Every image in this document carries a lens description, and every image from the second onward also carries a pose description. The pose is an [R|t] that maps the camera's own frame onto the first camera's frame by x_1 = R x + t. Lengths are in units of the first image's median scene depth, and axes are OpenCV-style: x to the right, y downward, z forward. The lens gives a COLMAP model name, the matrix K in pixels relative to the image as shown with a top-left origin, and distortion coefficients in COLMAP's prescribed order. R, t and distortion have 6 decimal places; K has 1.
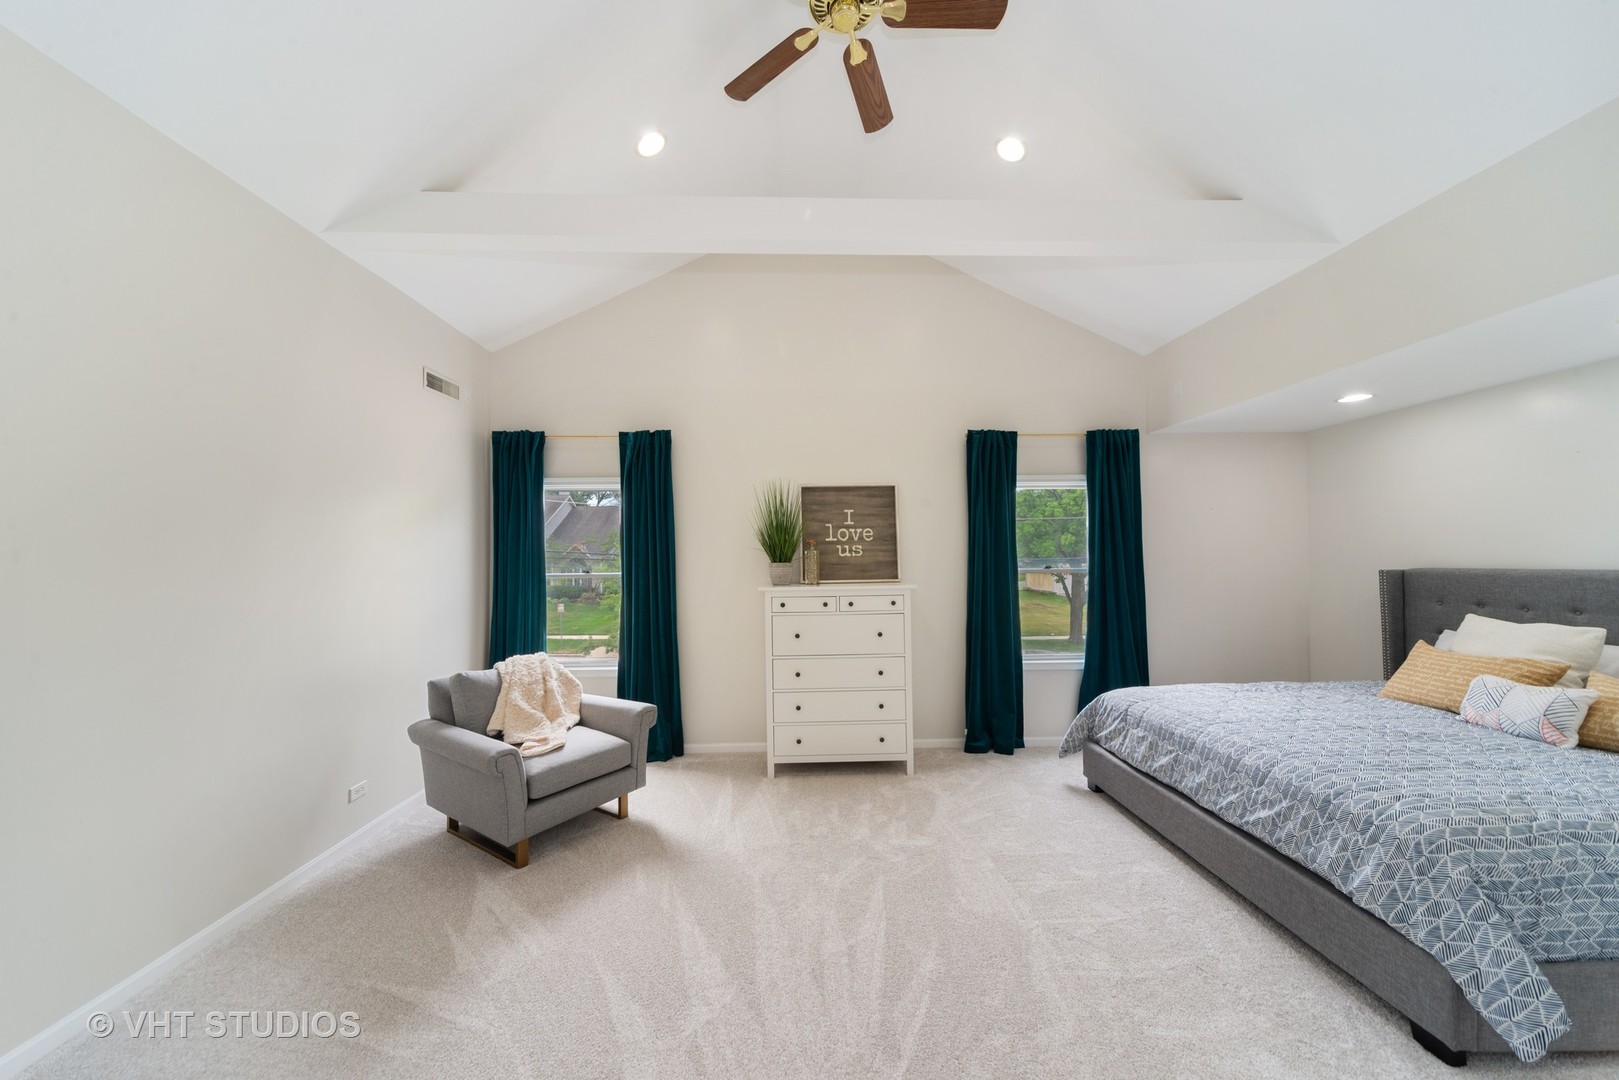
lens RADIAL K [[557.2, 0, 807.9], [0, 557.2, 534.2], [0, 0, 1]] dist [-0.001091, -0.000126]
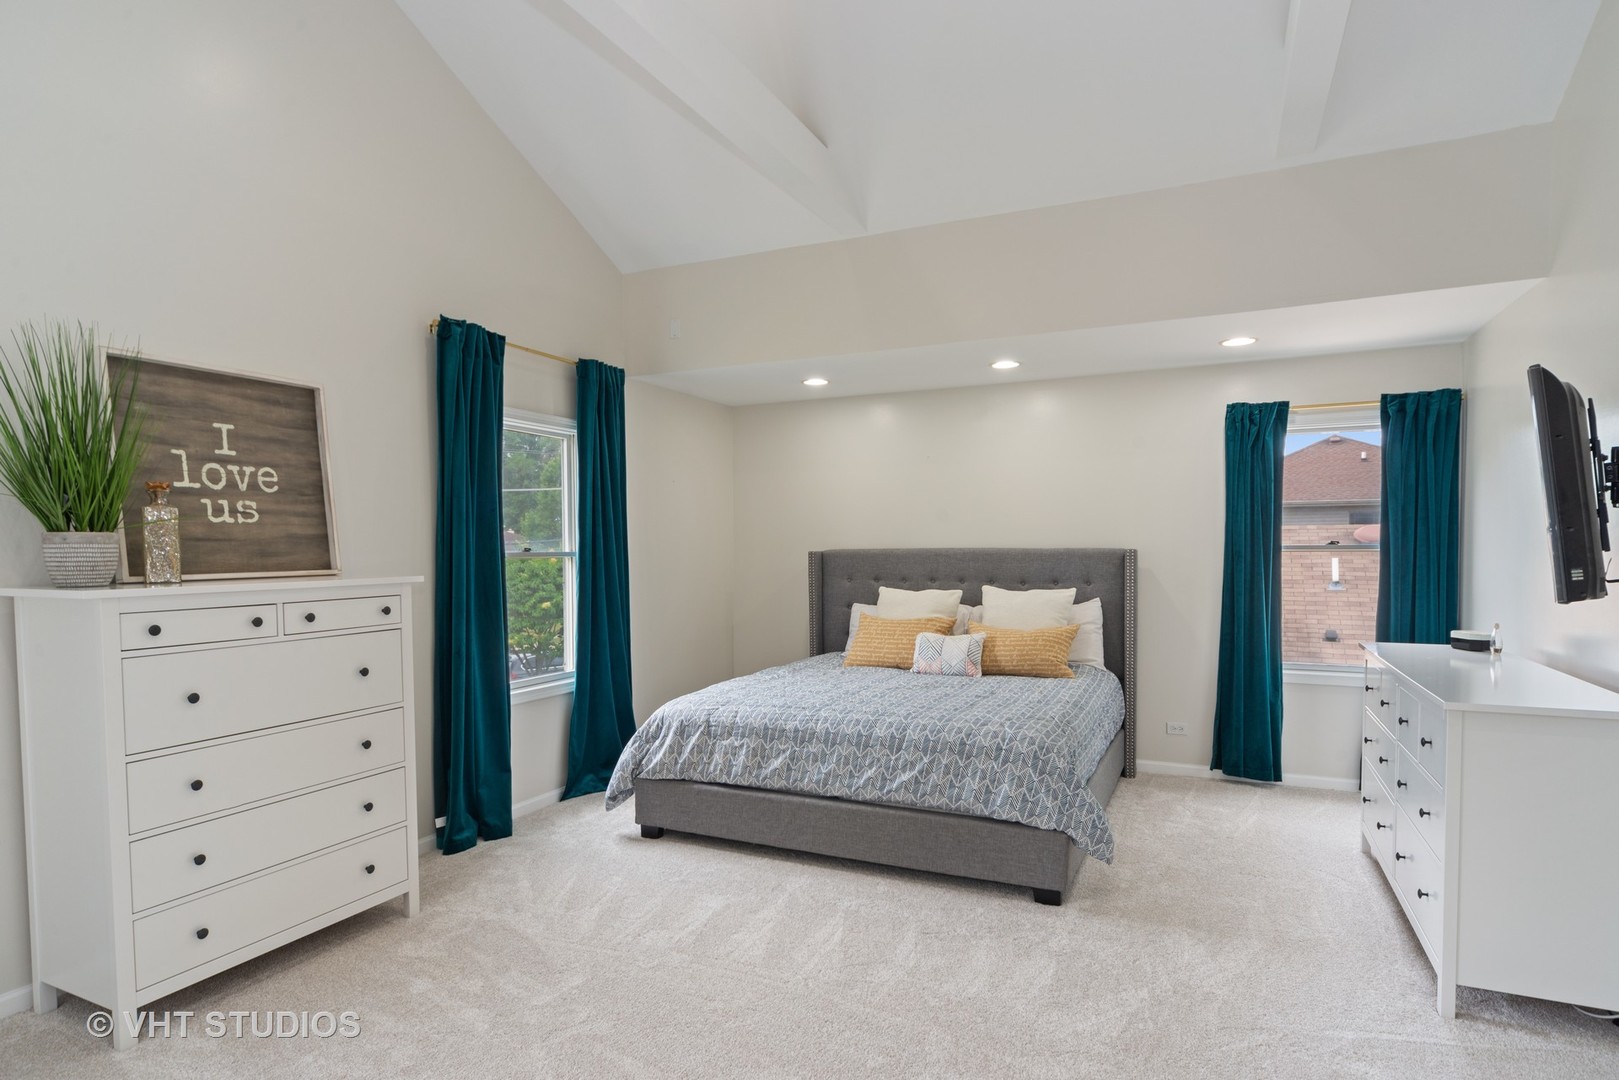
lens RADIAL K [[858.7, 0, 810.2], [0, 858.7, 555.6], [0, 0, 1]] dist [-0.010002, -0.001407]
pose [[0.446956, -0.000562, 0.894556, -0.419087], [-0.036315, 0.999164, 0.018772, 0.042638], [-0.893818, -0.040876, 0.446562, 0.284950]]
